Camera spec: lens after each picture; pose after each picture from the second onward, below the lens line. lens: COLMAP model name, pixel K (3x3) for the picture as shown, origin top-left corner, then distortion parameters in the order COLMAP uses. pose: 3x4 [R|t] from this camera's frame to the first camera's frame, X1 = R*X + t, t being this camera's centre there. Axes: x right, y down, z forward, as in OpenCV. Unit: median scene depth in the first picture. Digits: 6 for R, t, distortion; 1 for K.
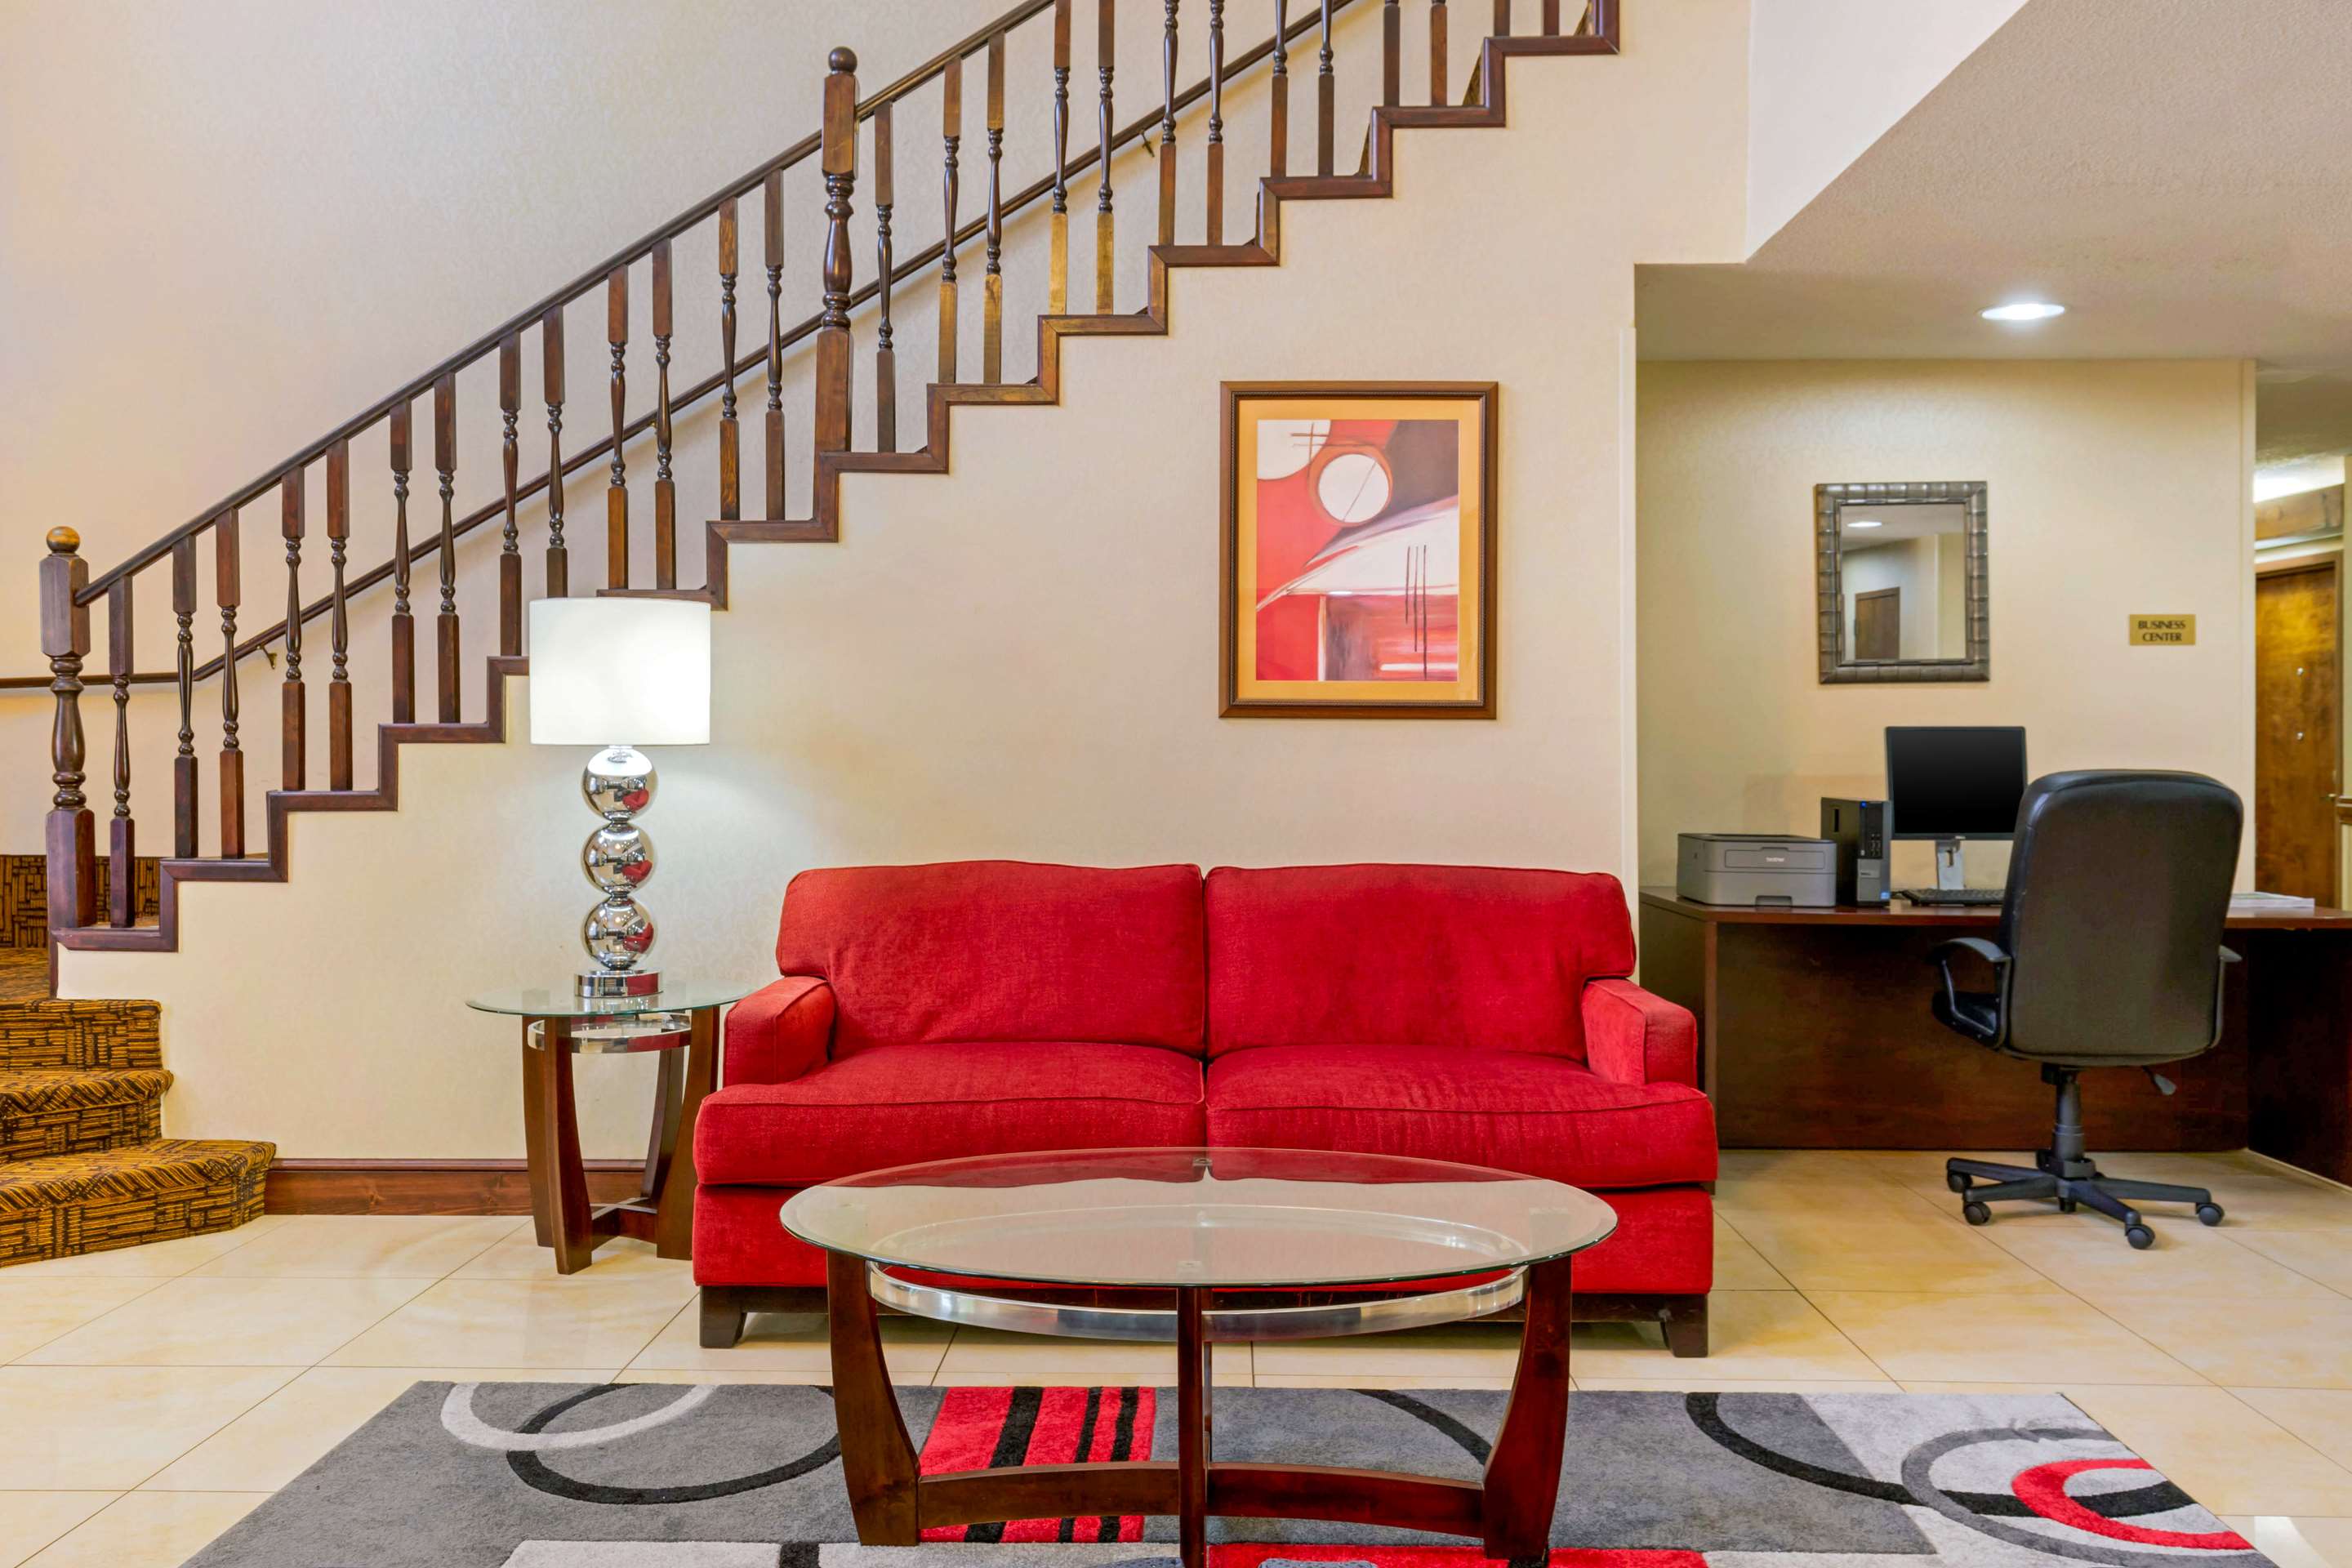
lens RADIAL K [[1905.8, 0, 1183.6], [0, 1905.8, 715.8], [0, 0, 1]] dist [0.011851, -0.012137]
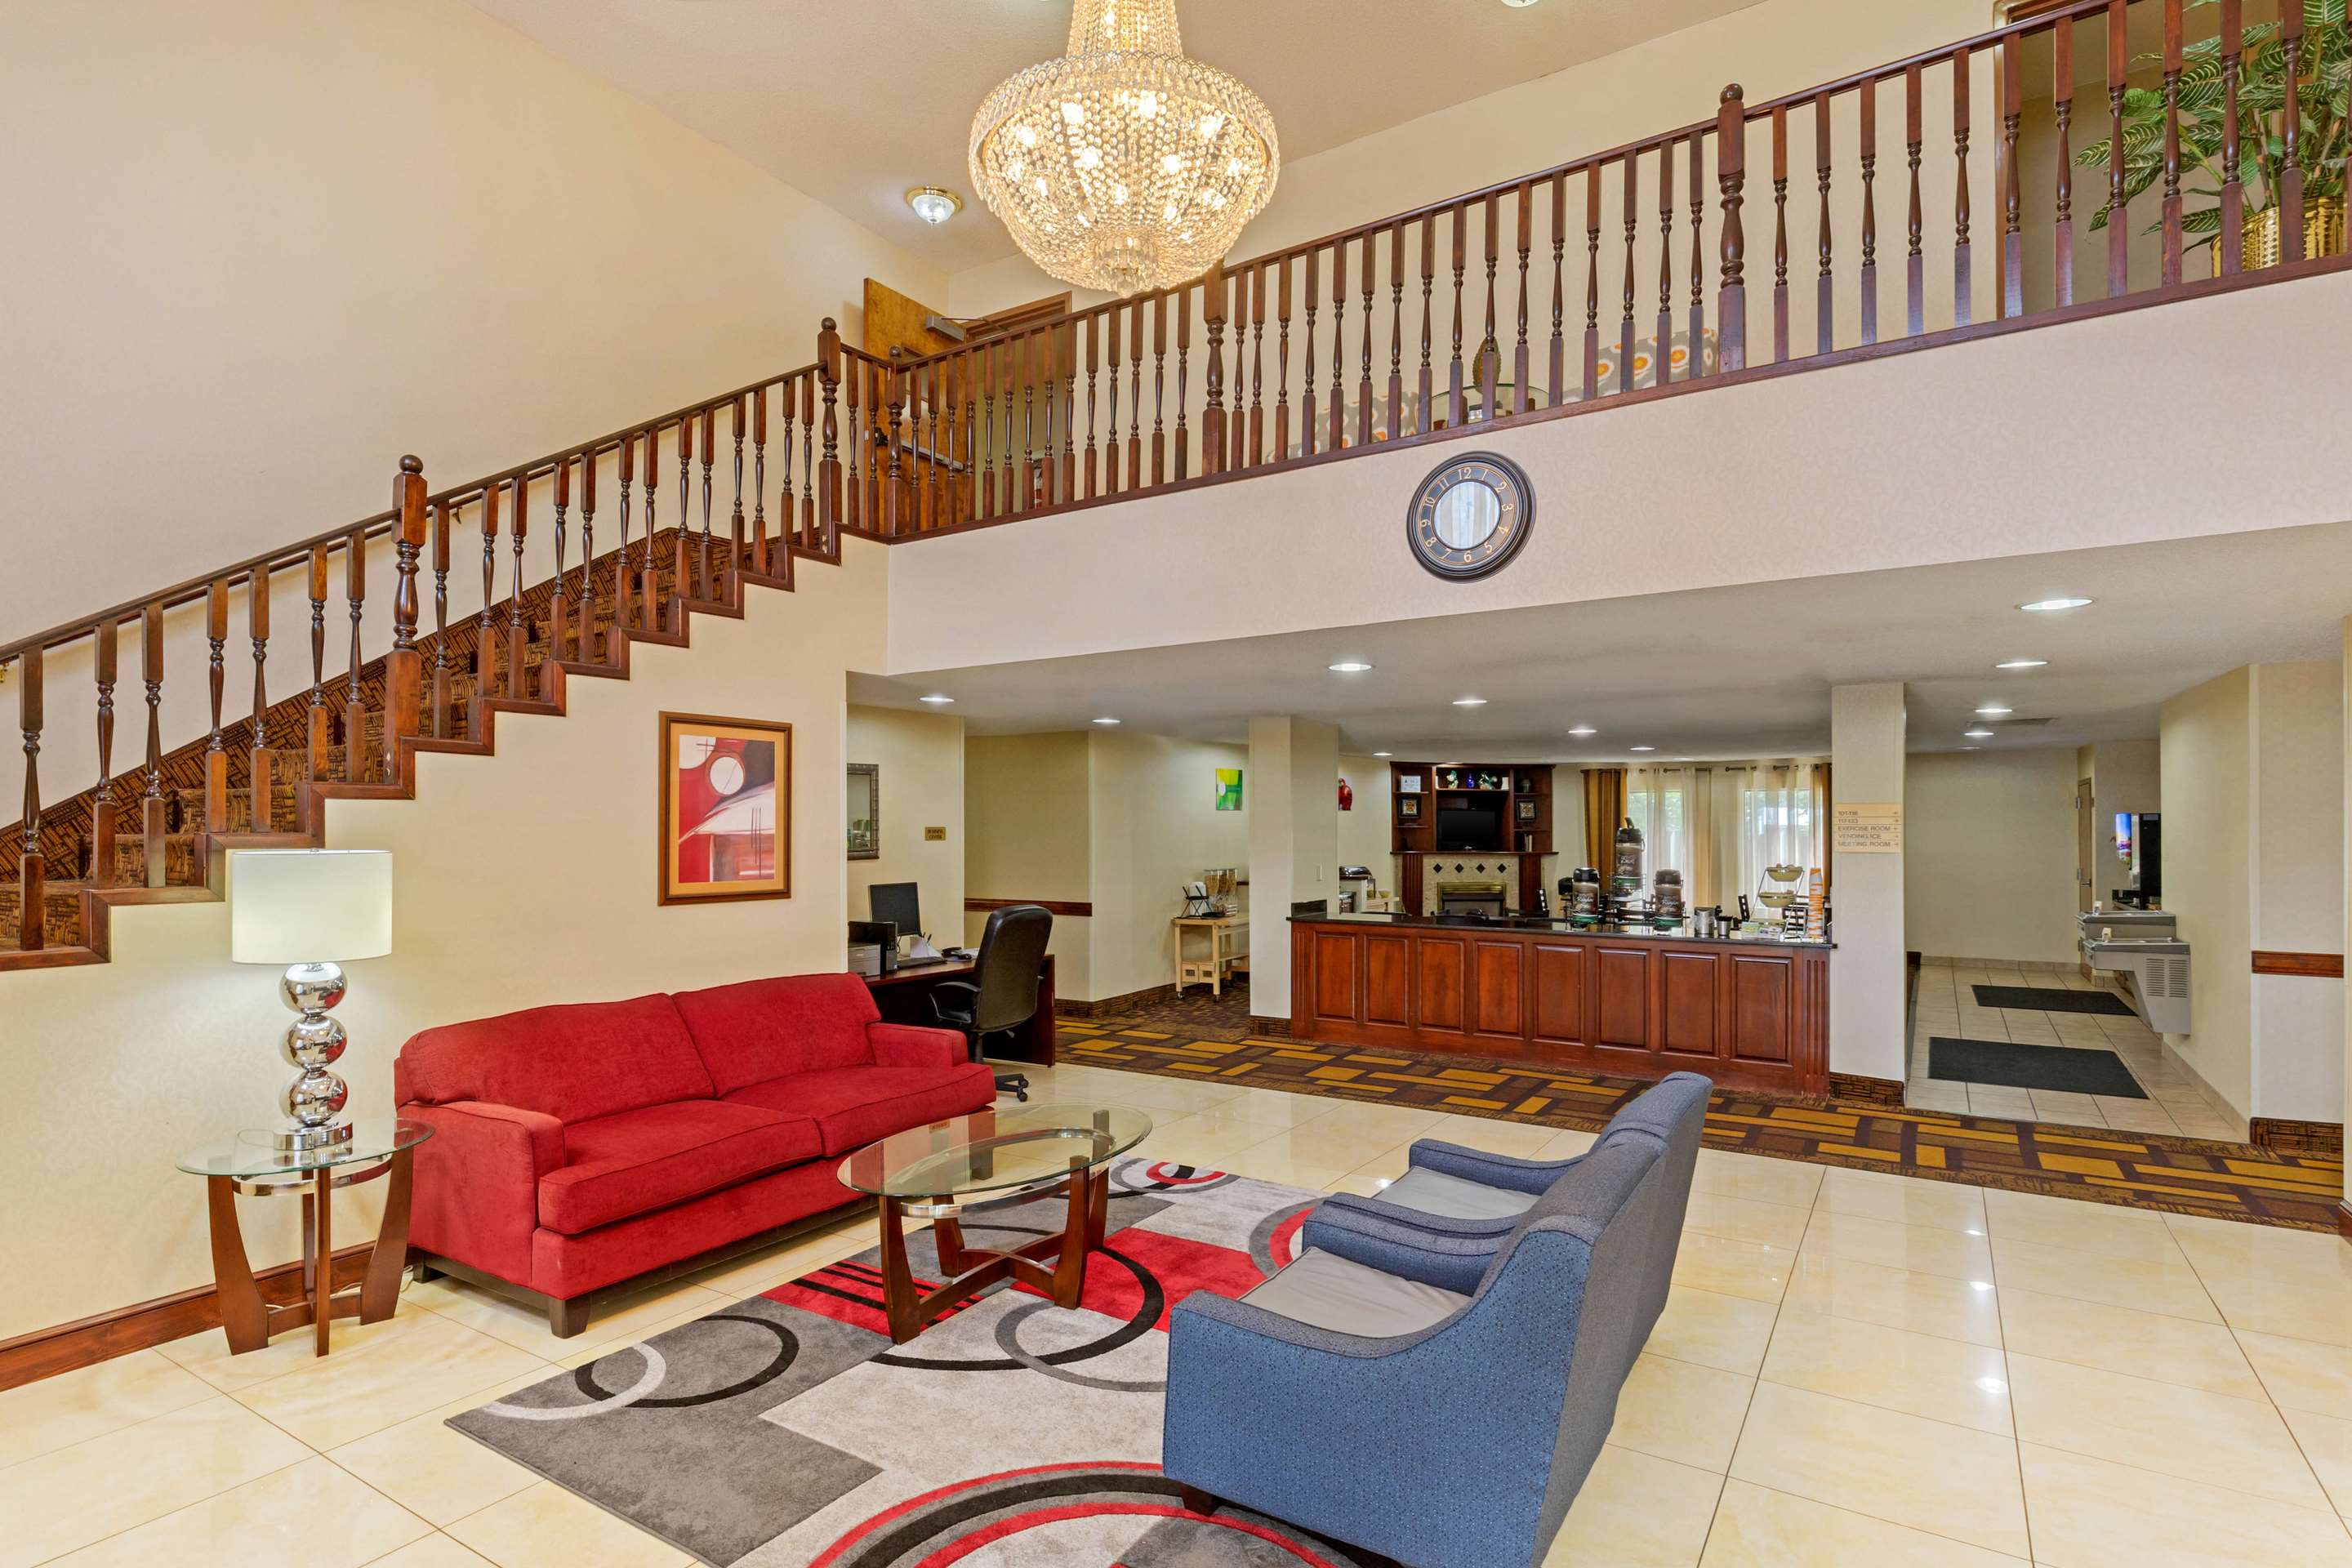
lens RADIAL K [[1181.2, 0, 1176.7], [0, 1181.2, 798.4], [0, 0, 1]] dist [0.001734, -0.000399]
pose [[0.515781, 0.015411, 0.856582, -0.661642], [-0.006871, 0.999880, -0.013852, -0.085225], [-0.856693, 0.001260, 0.515825, 0.045641]]
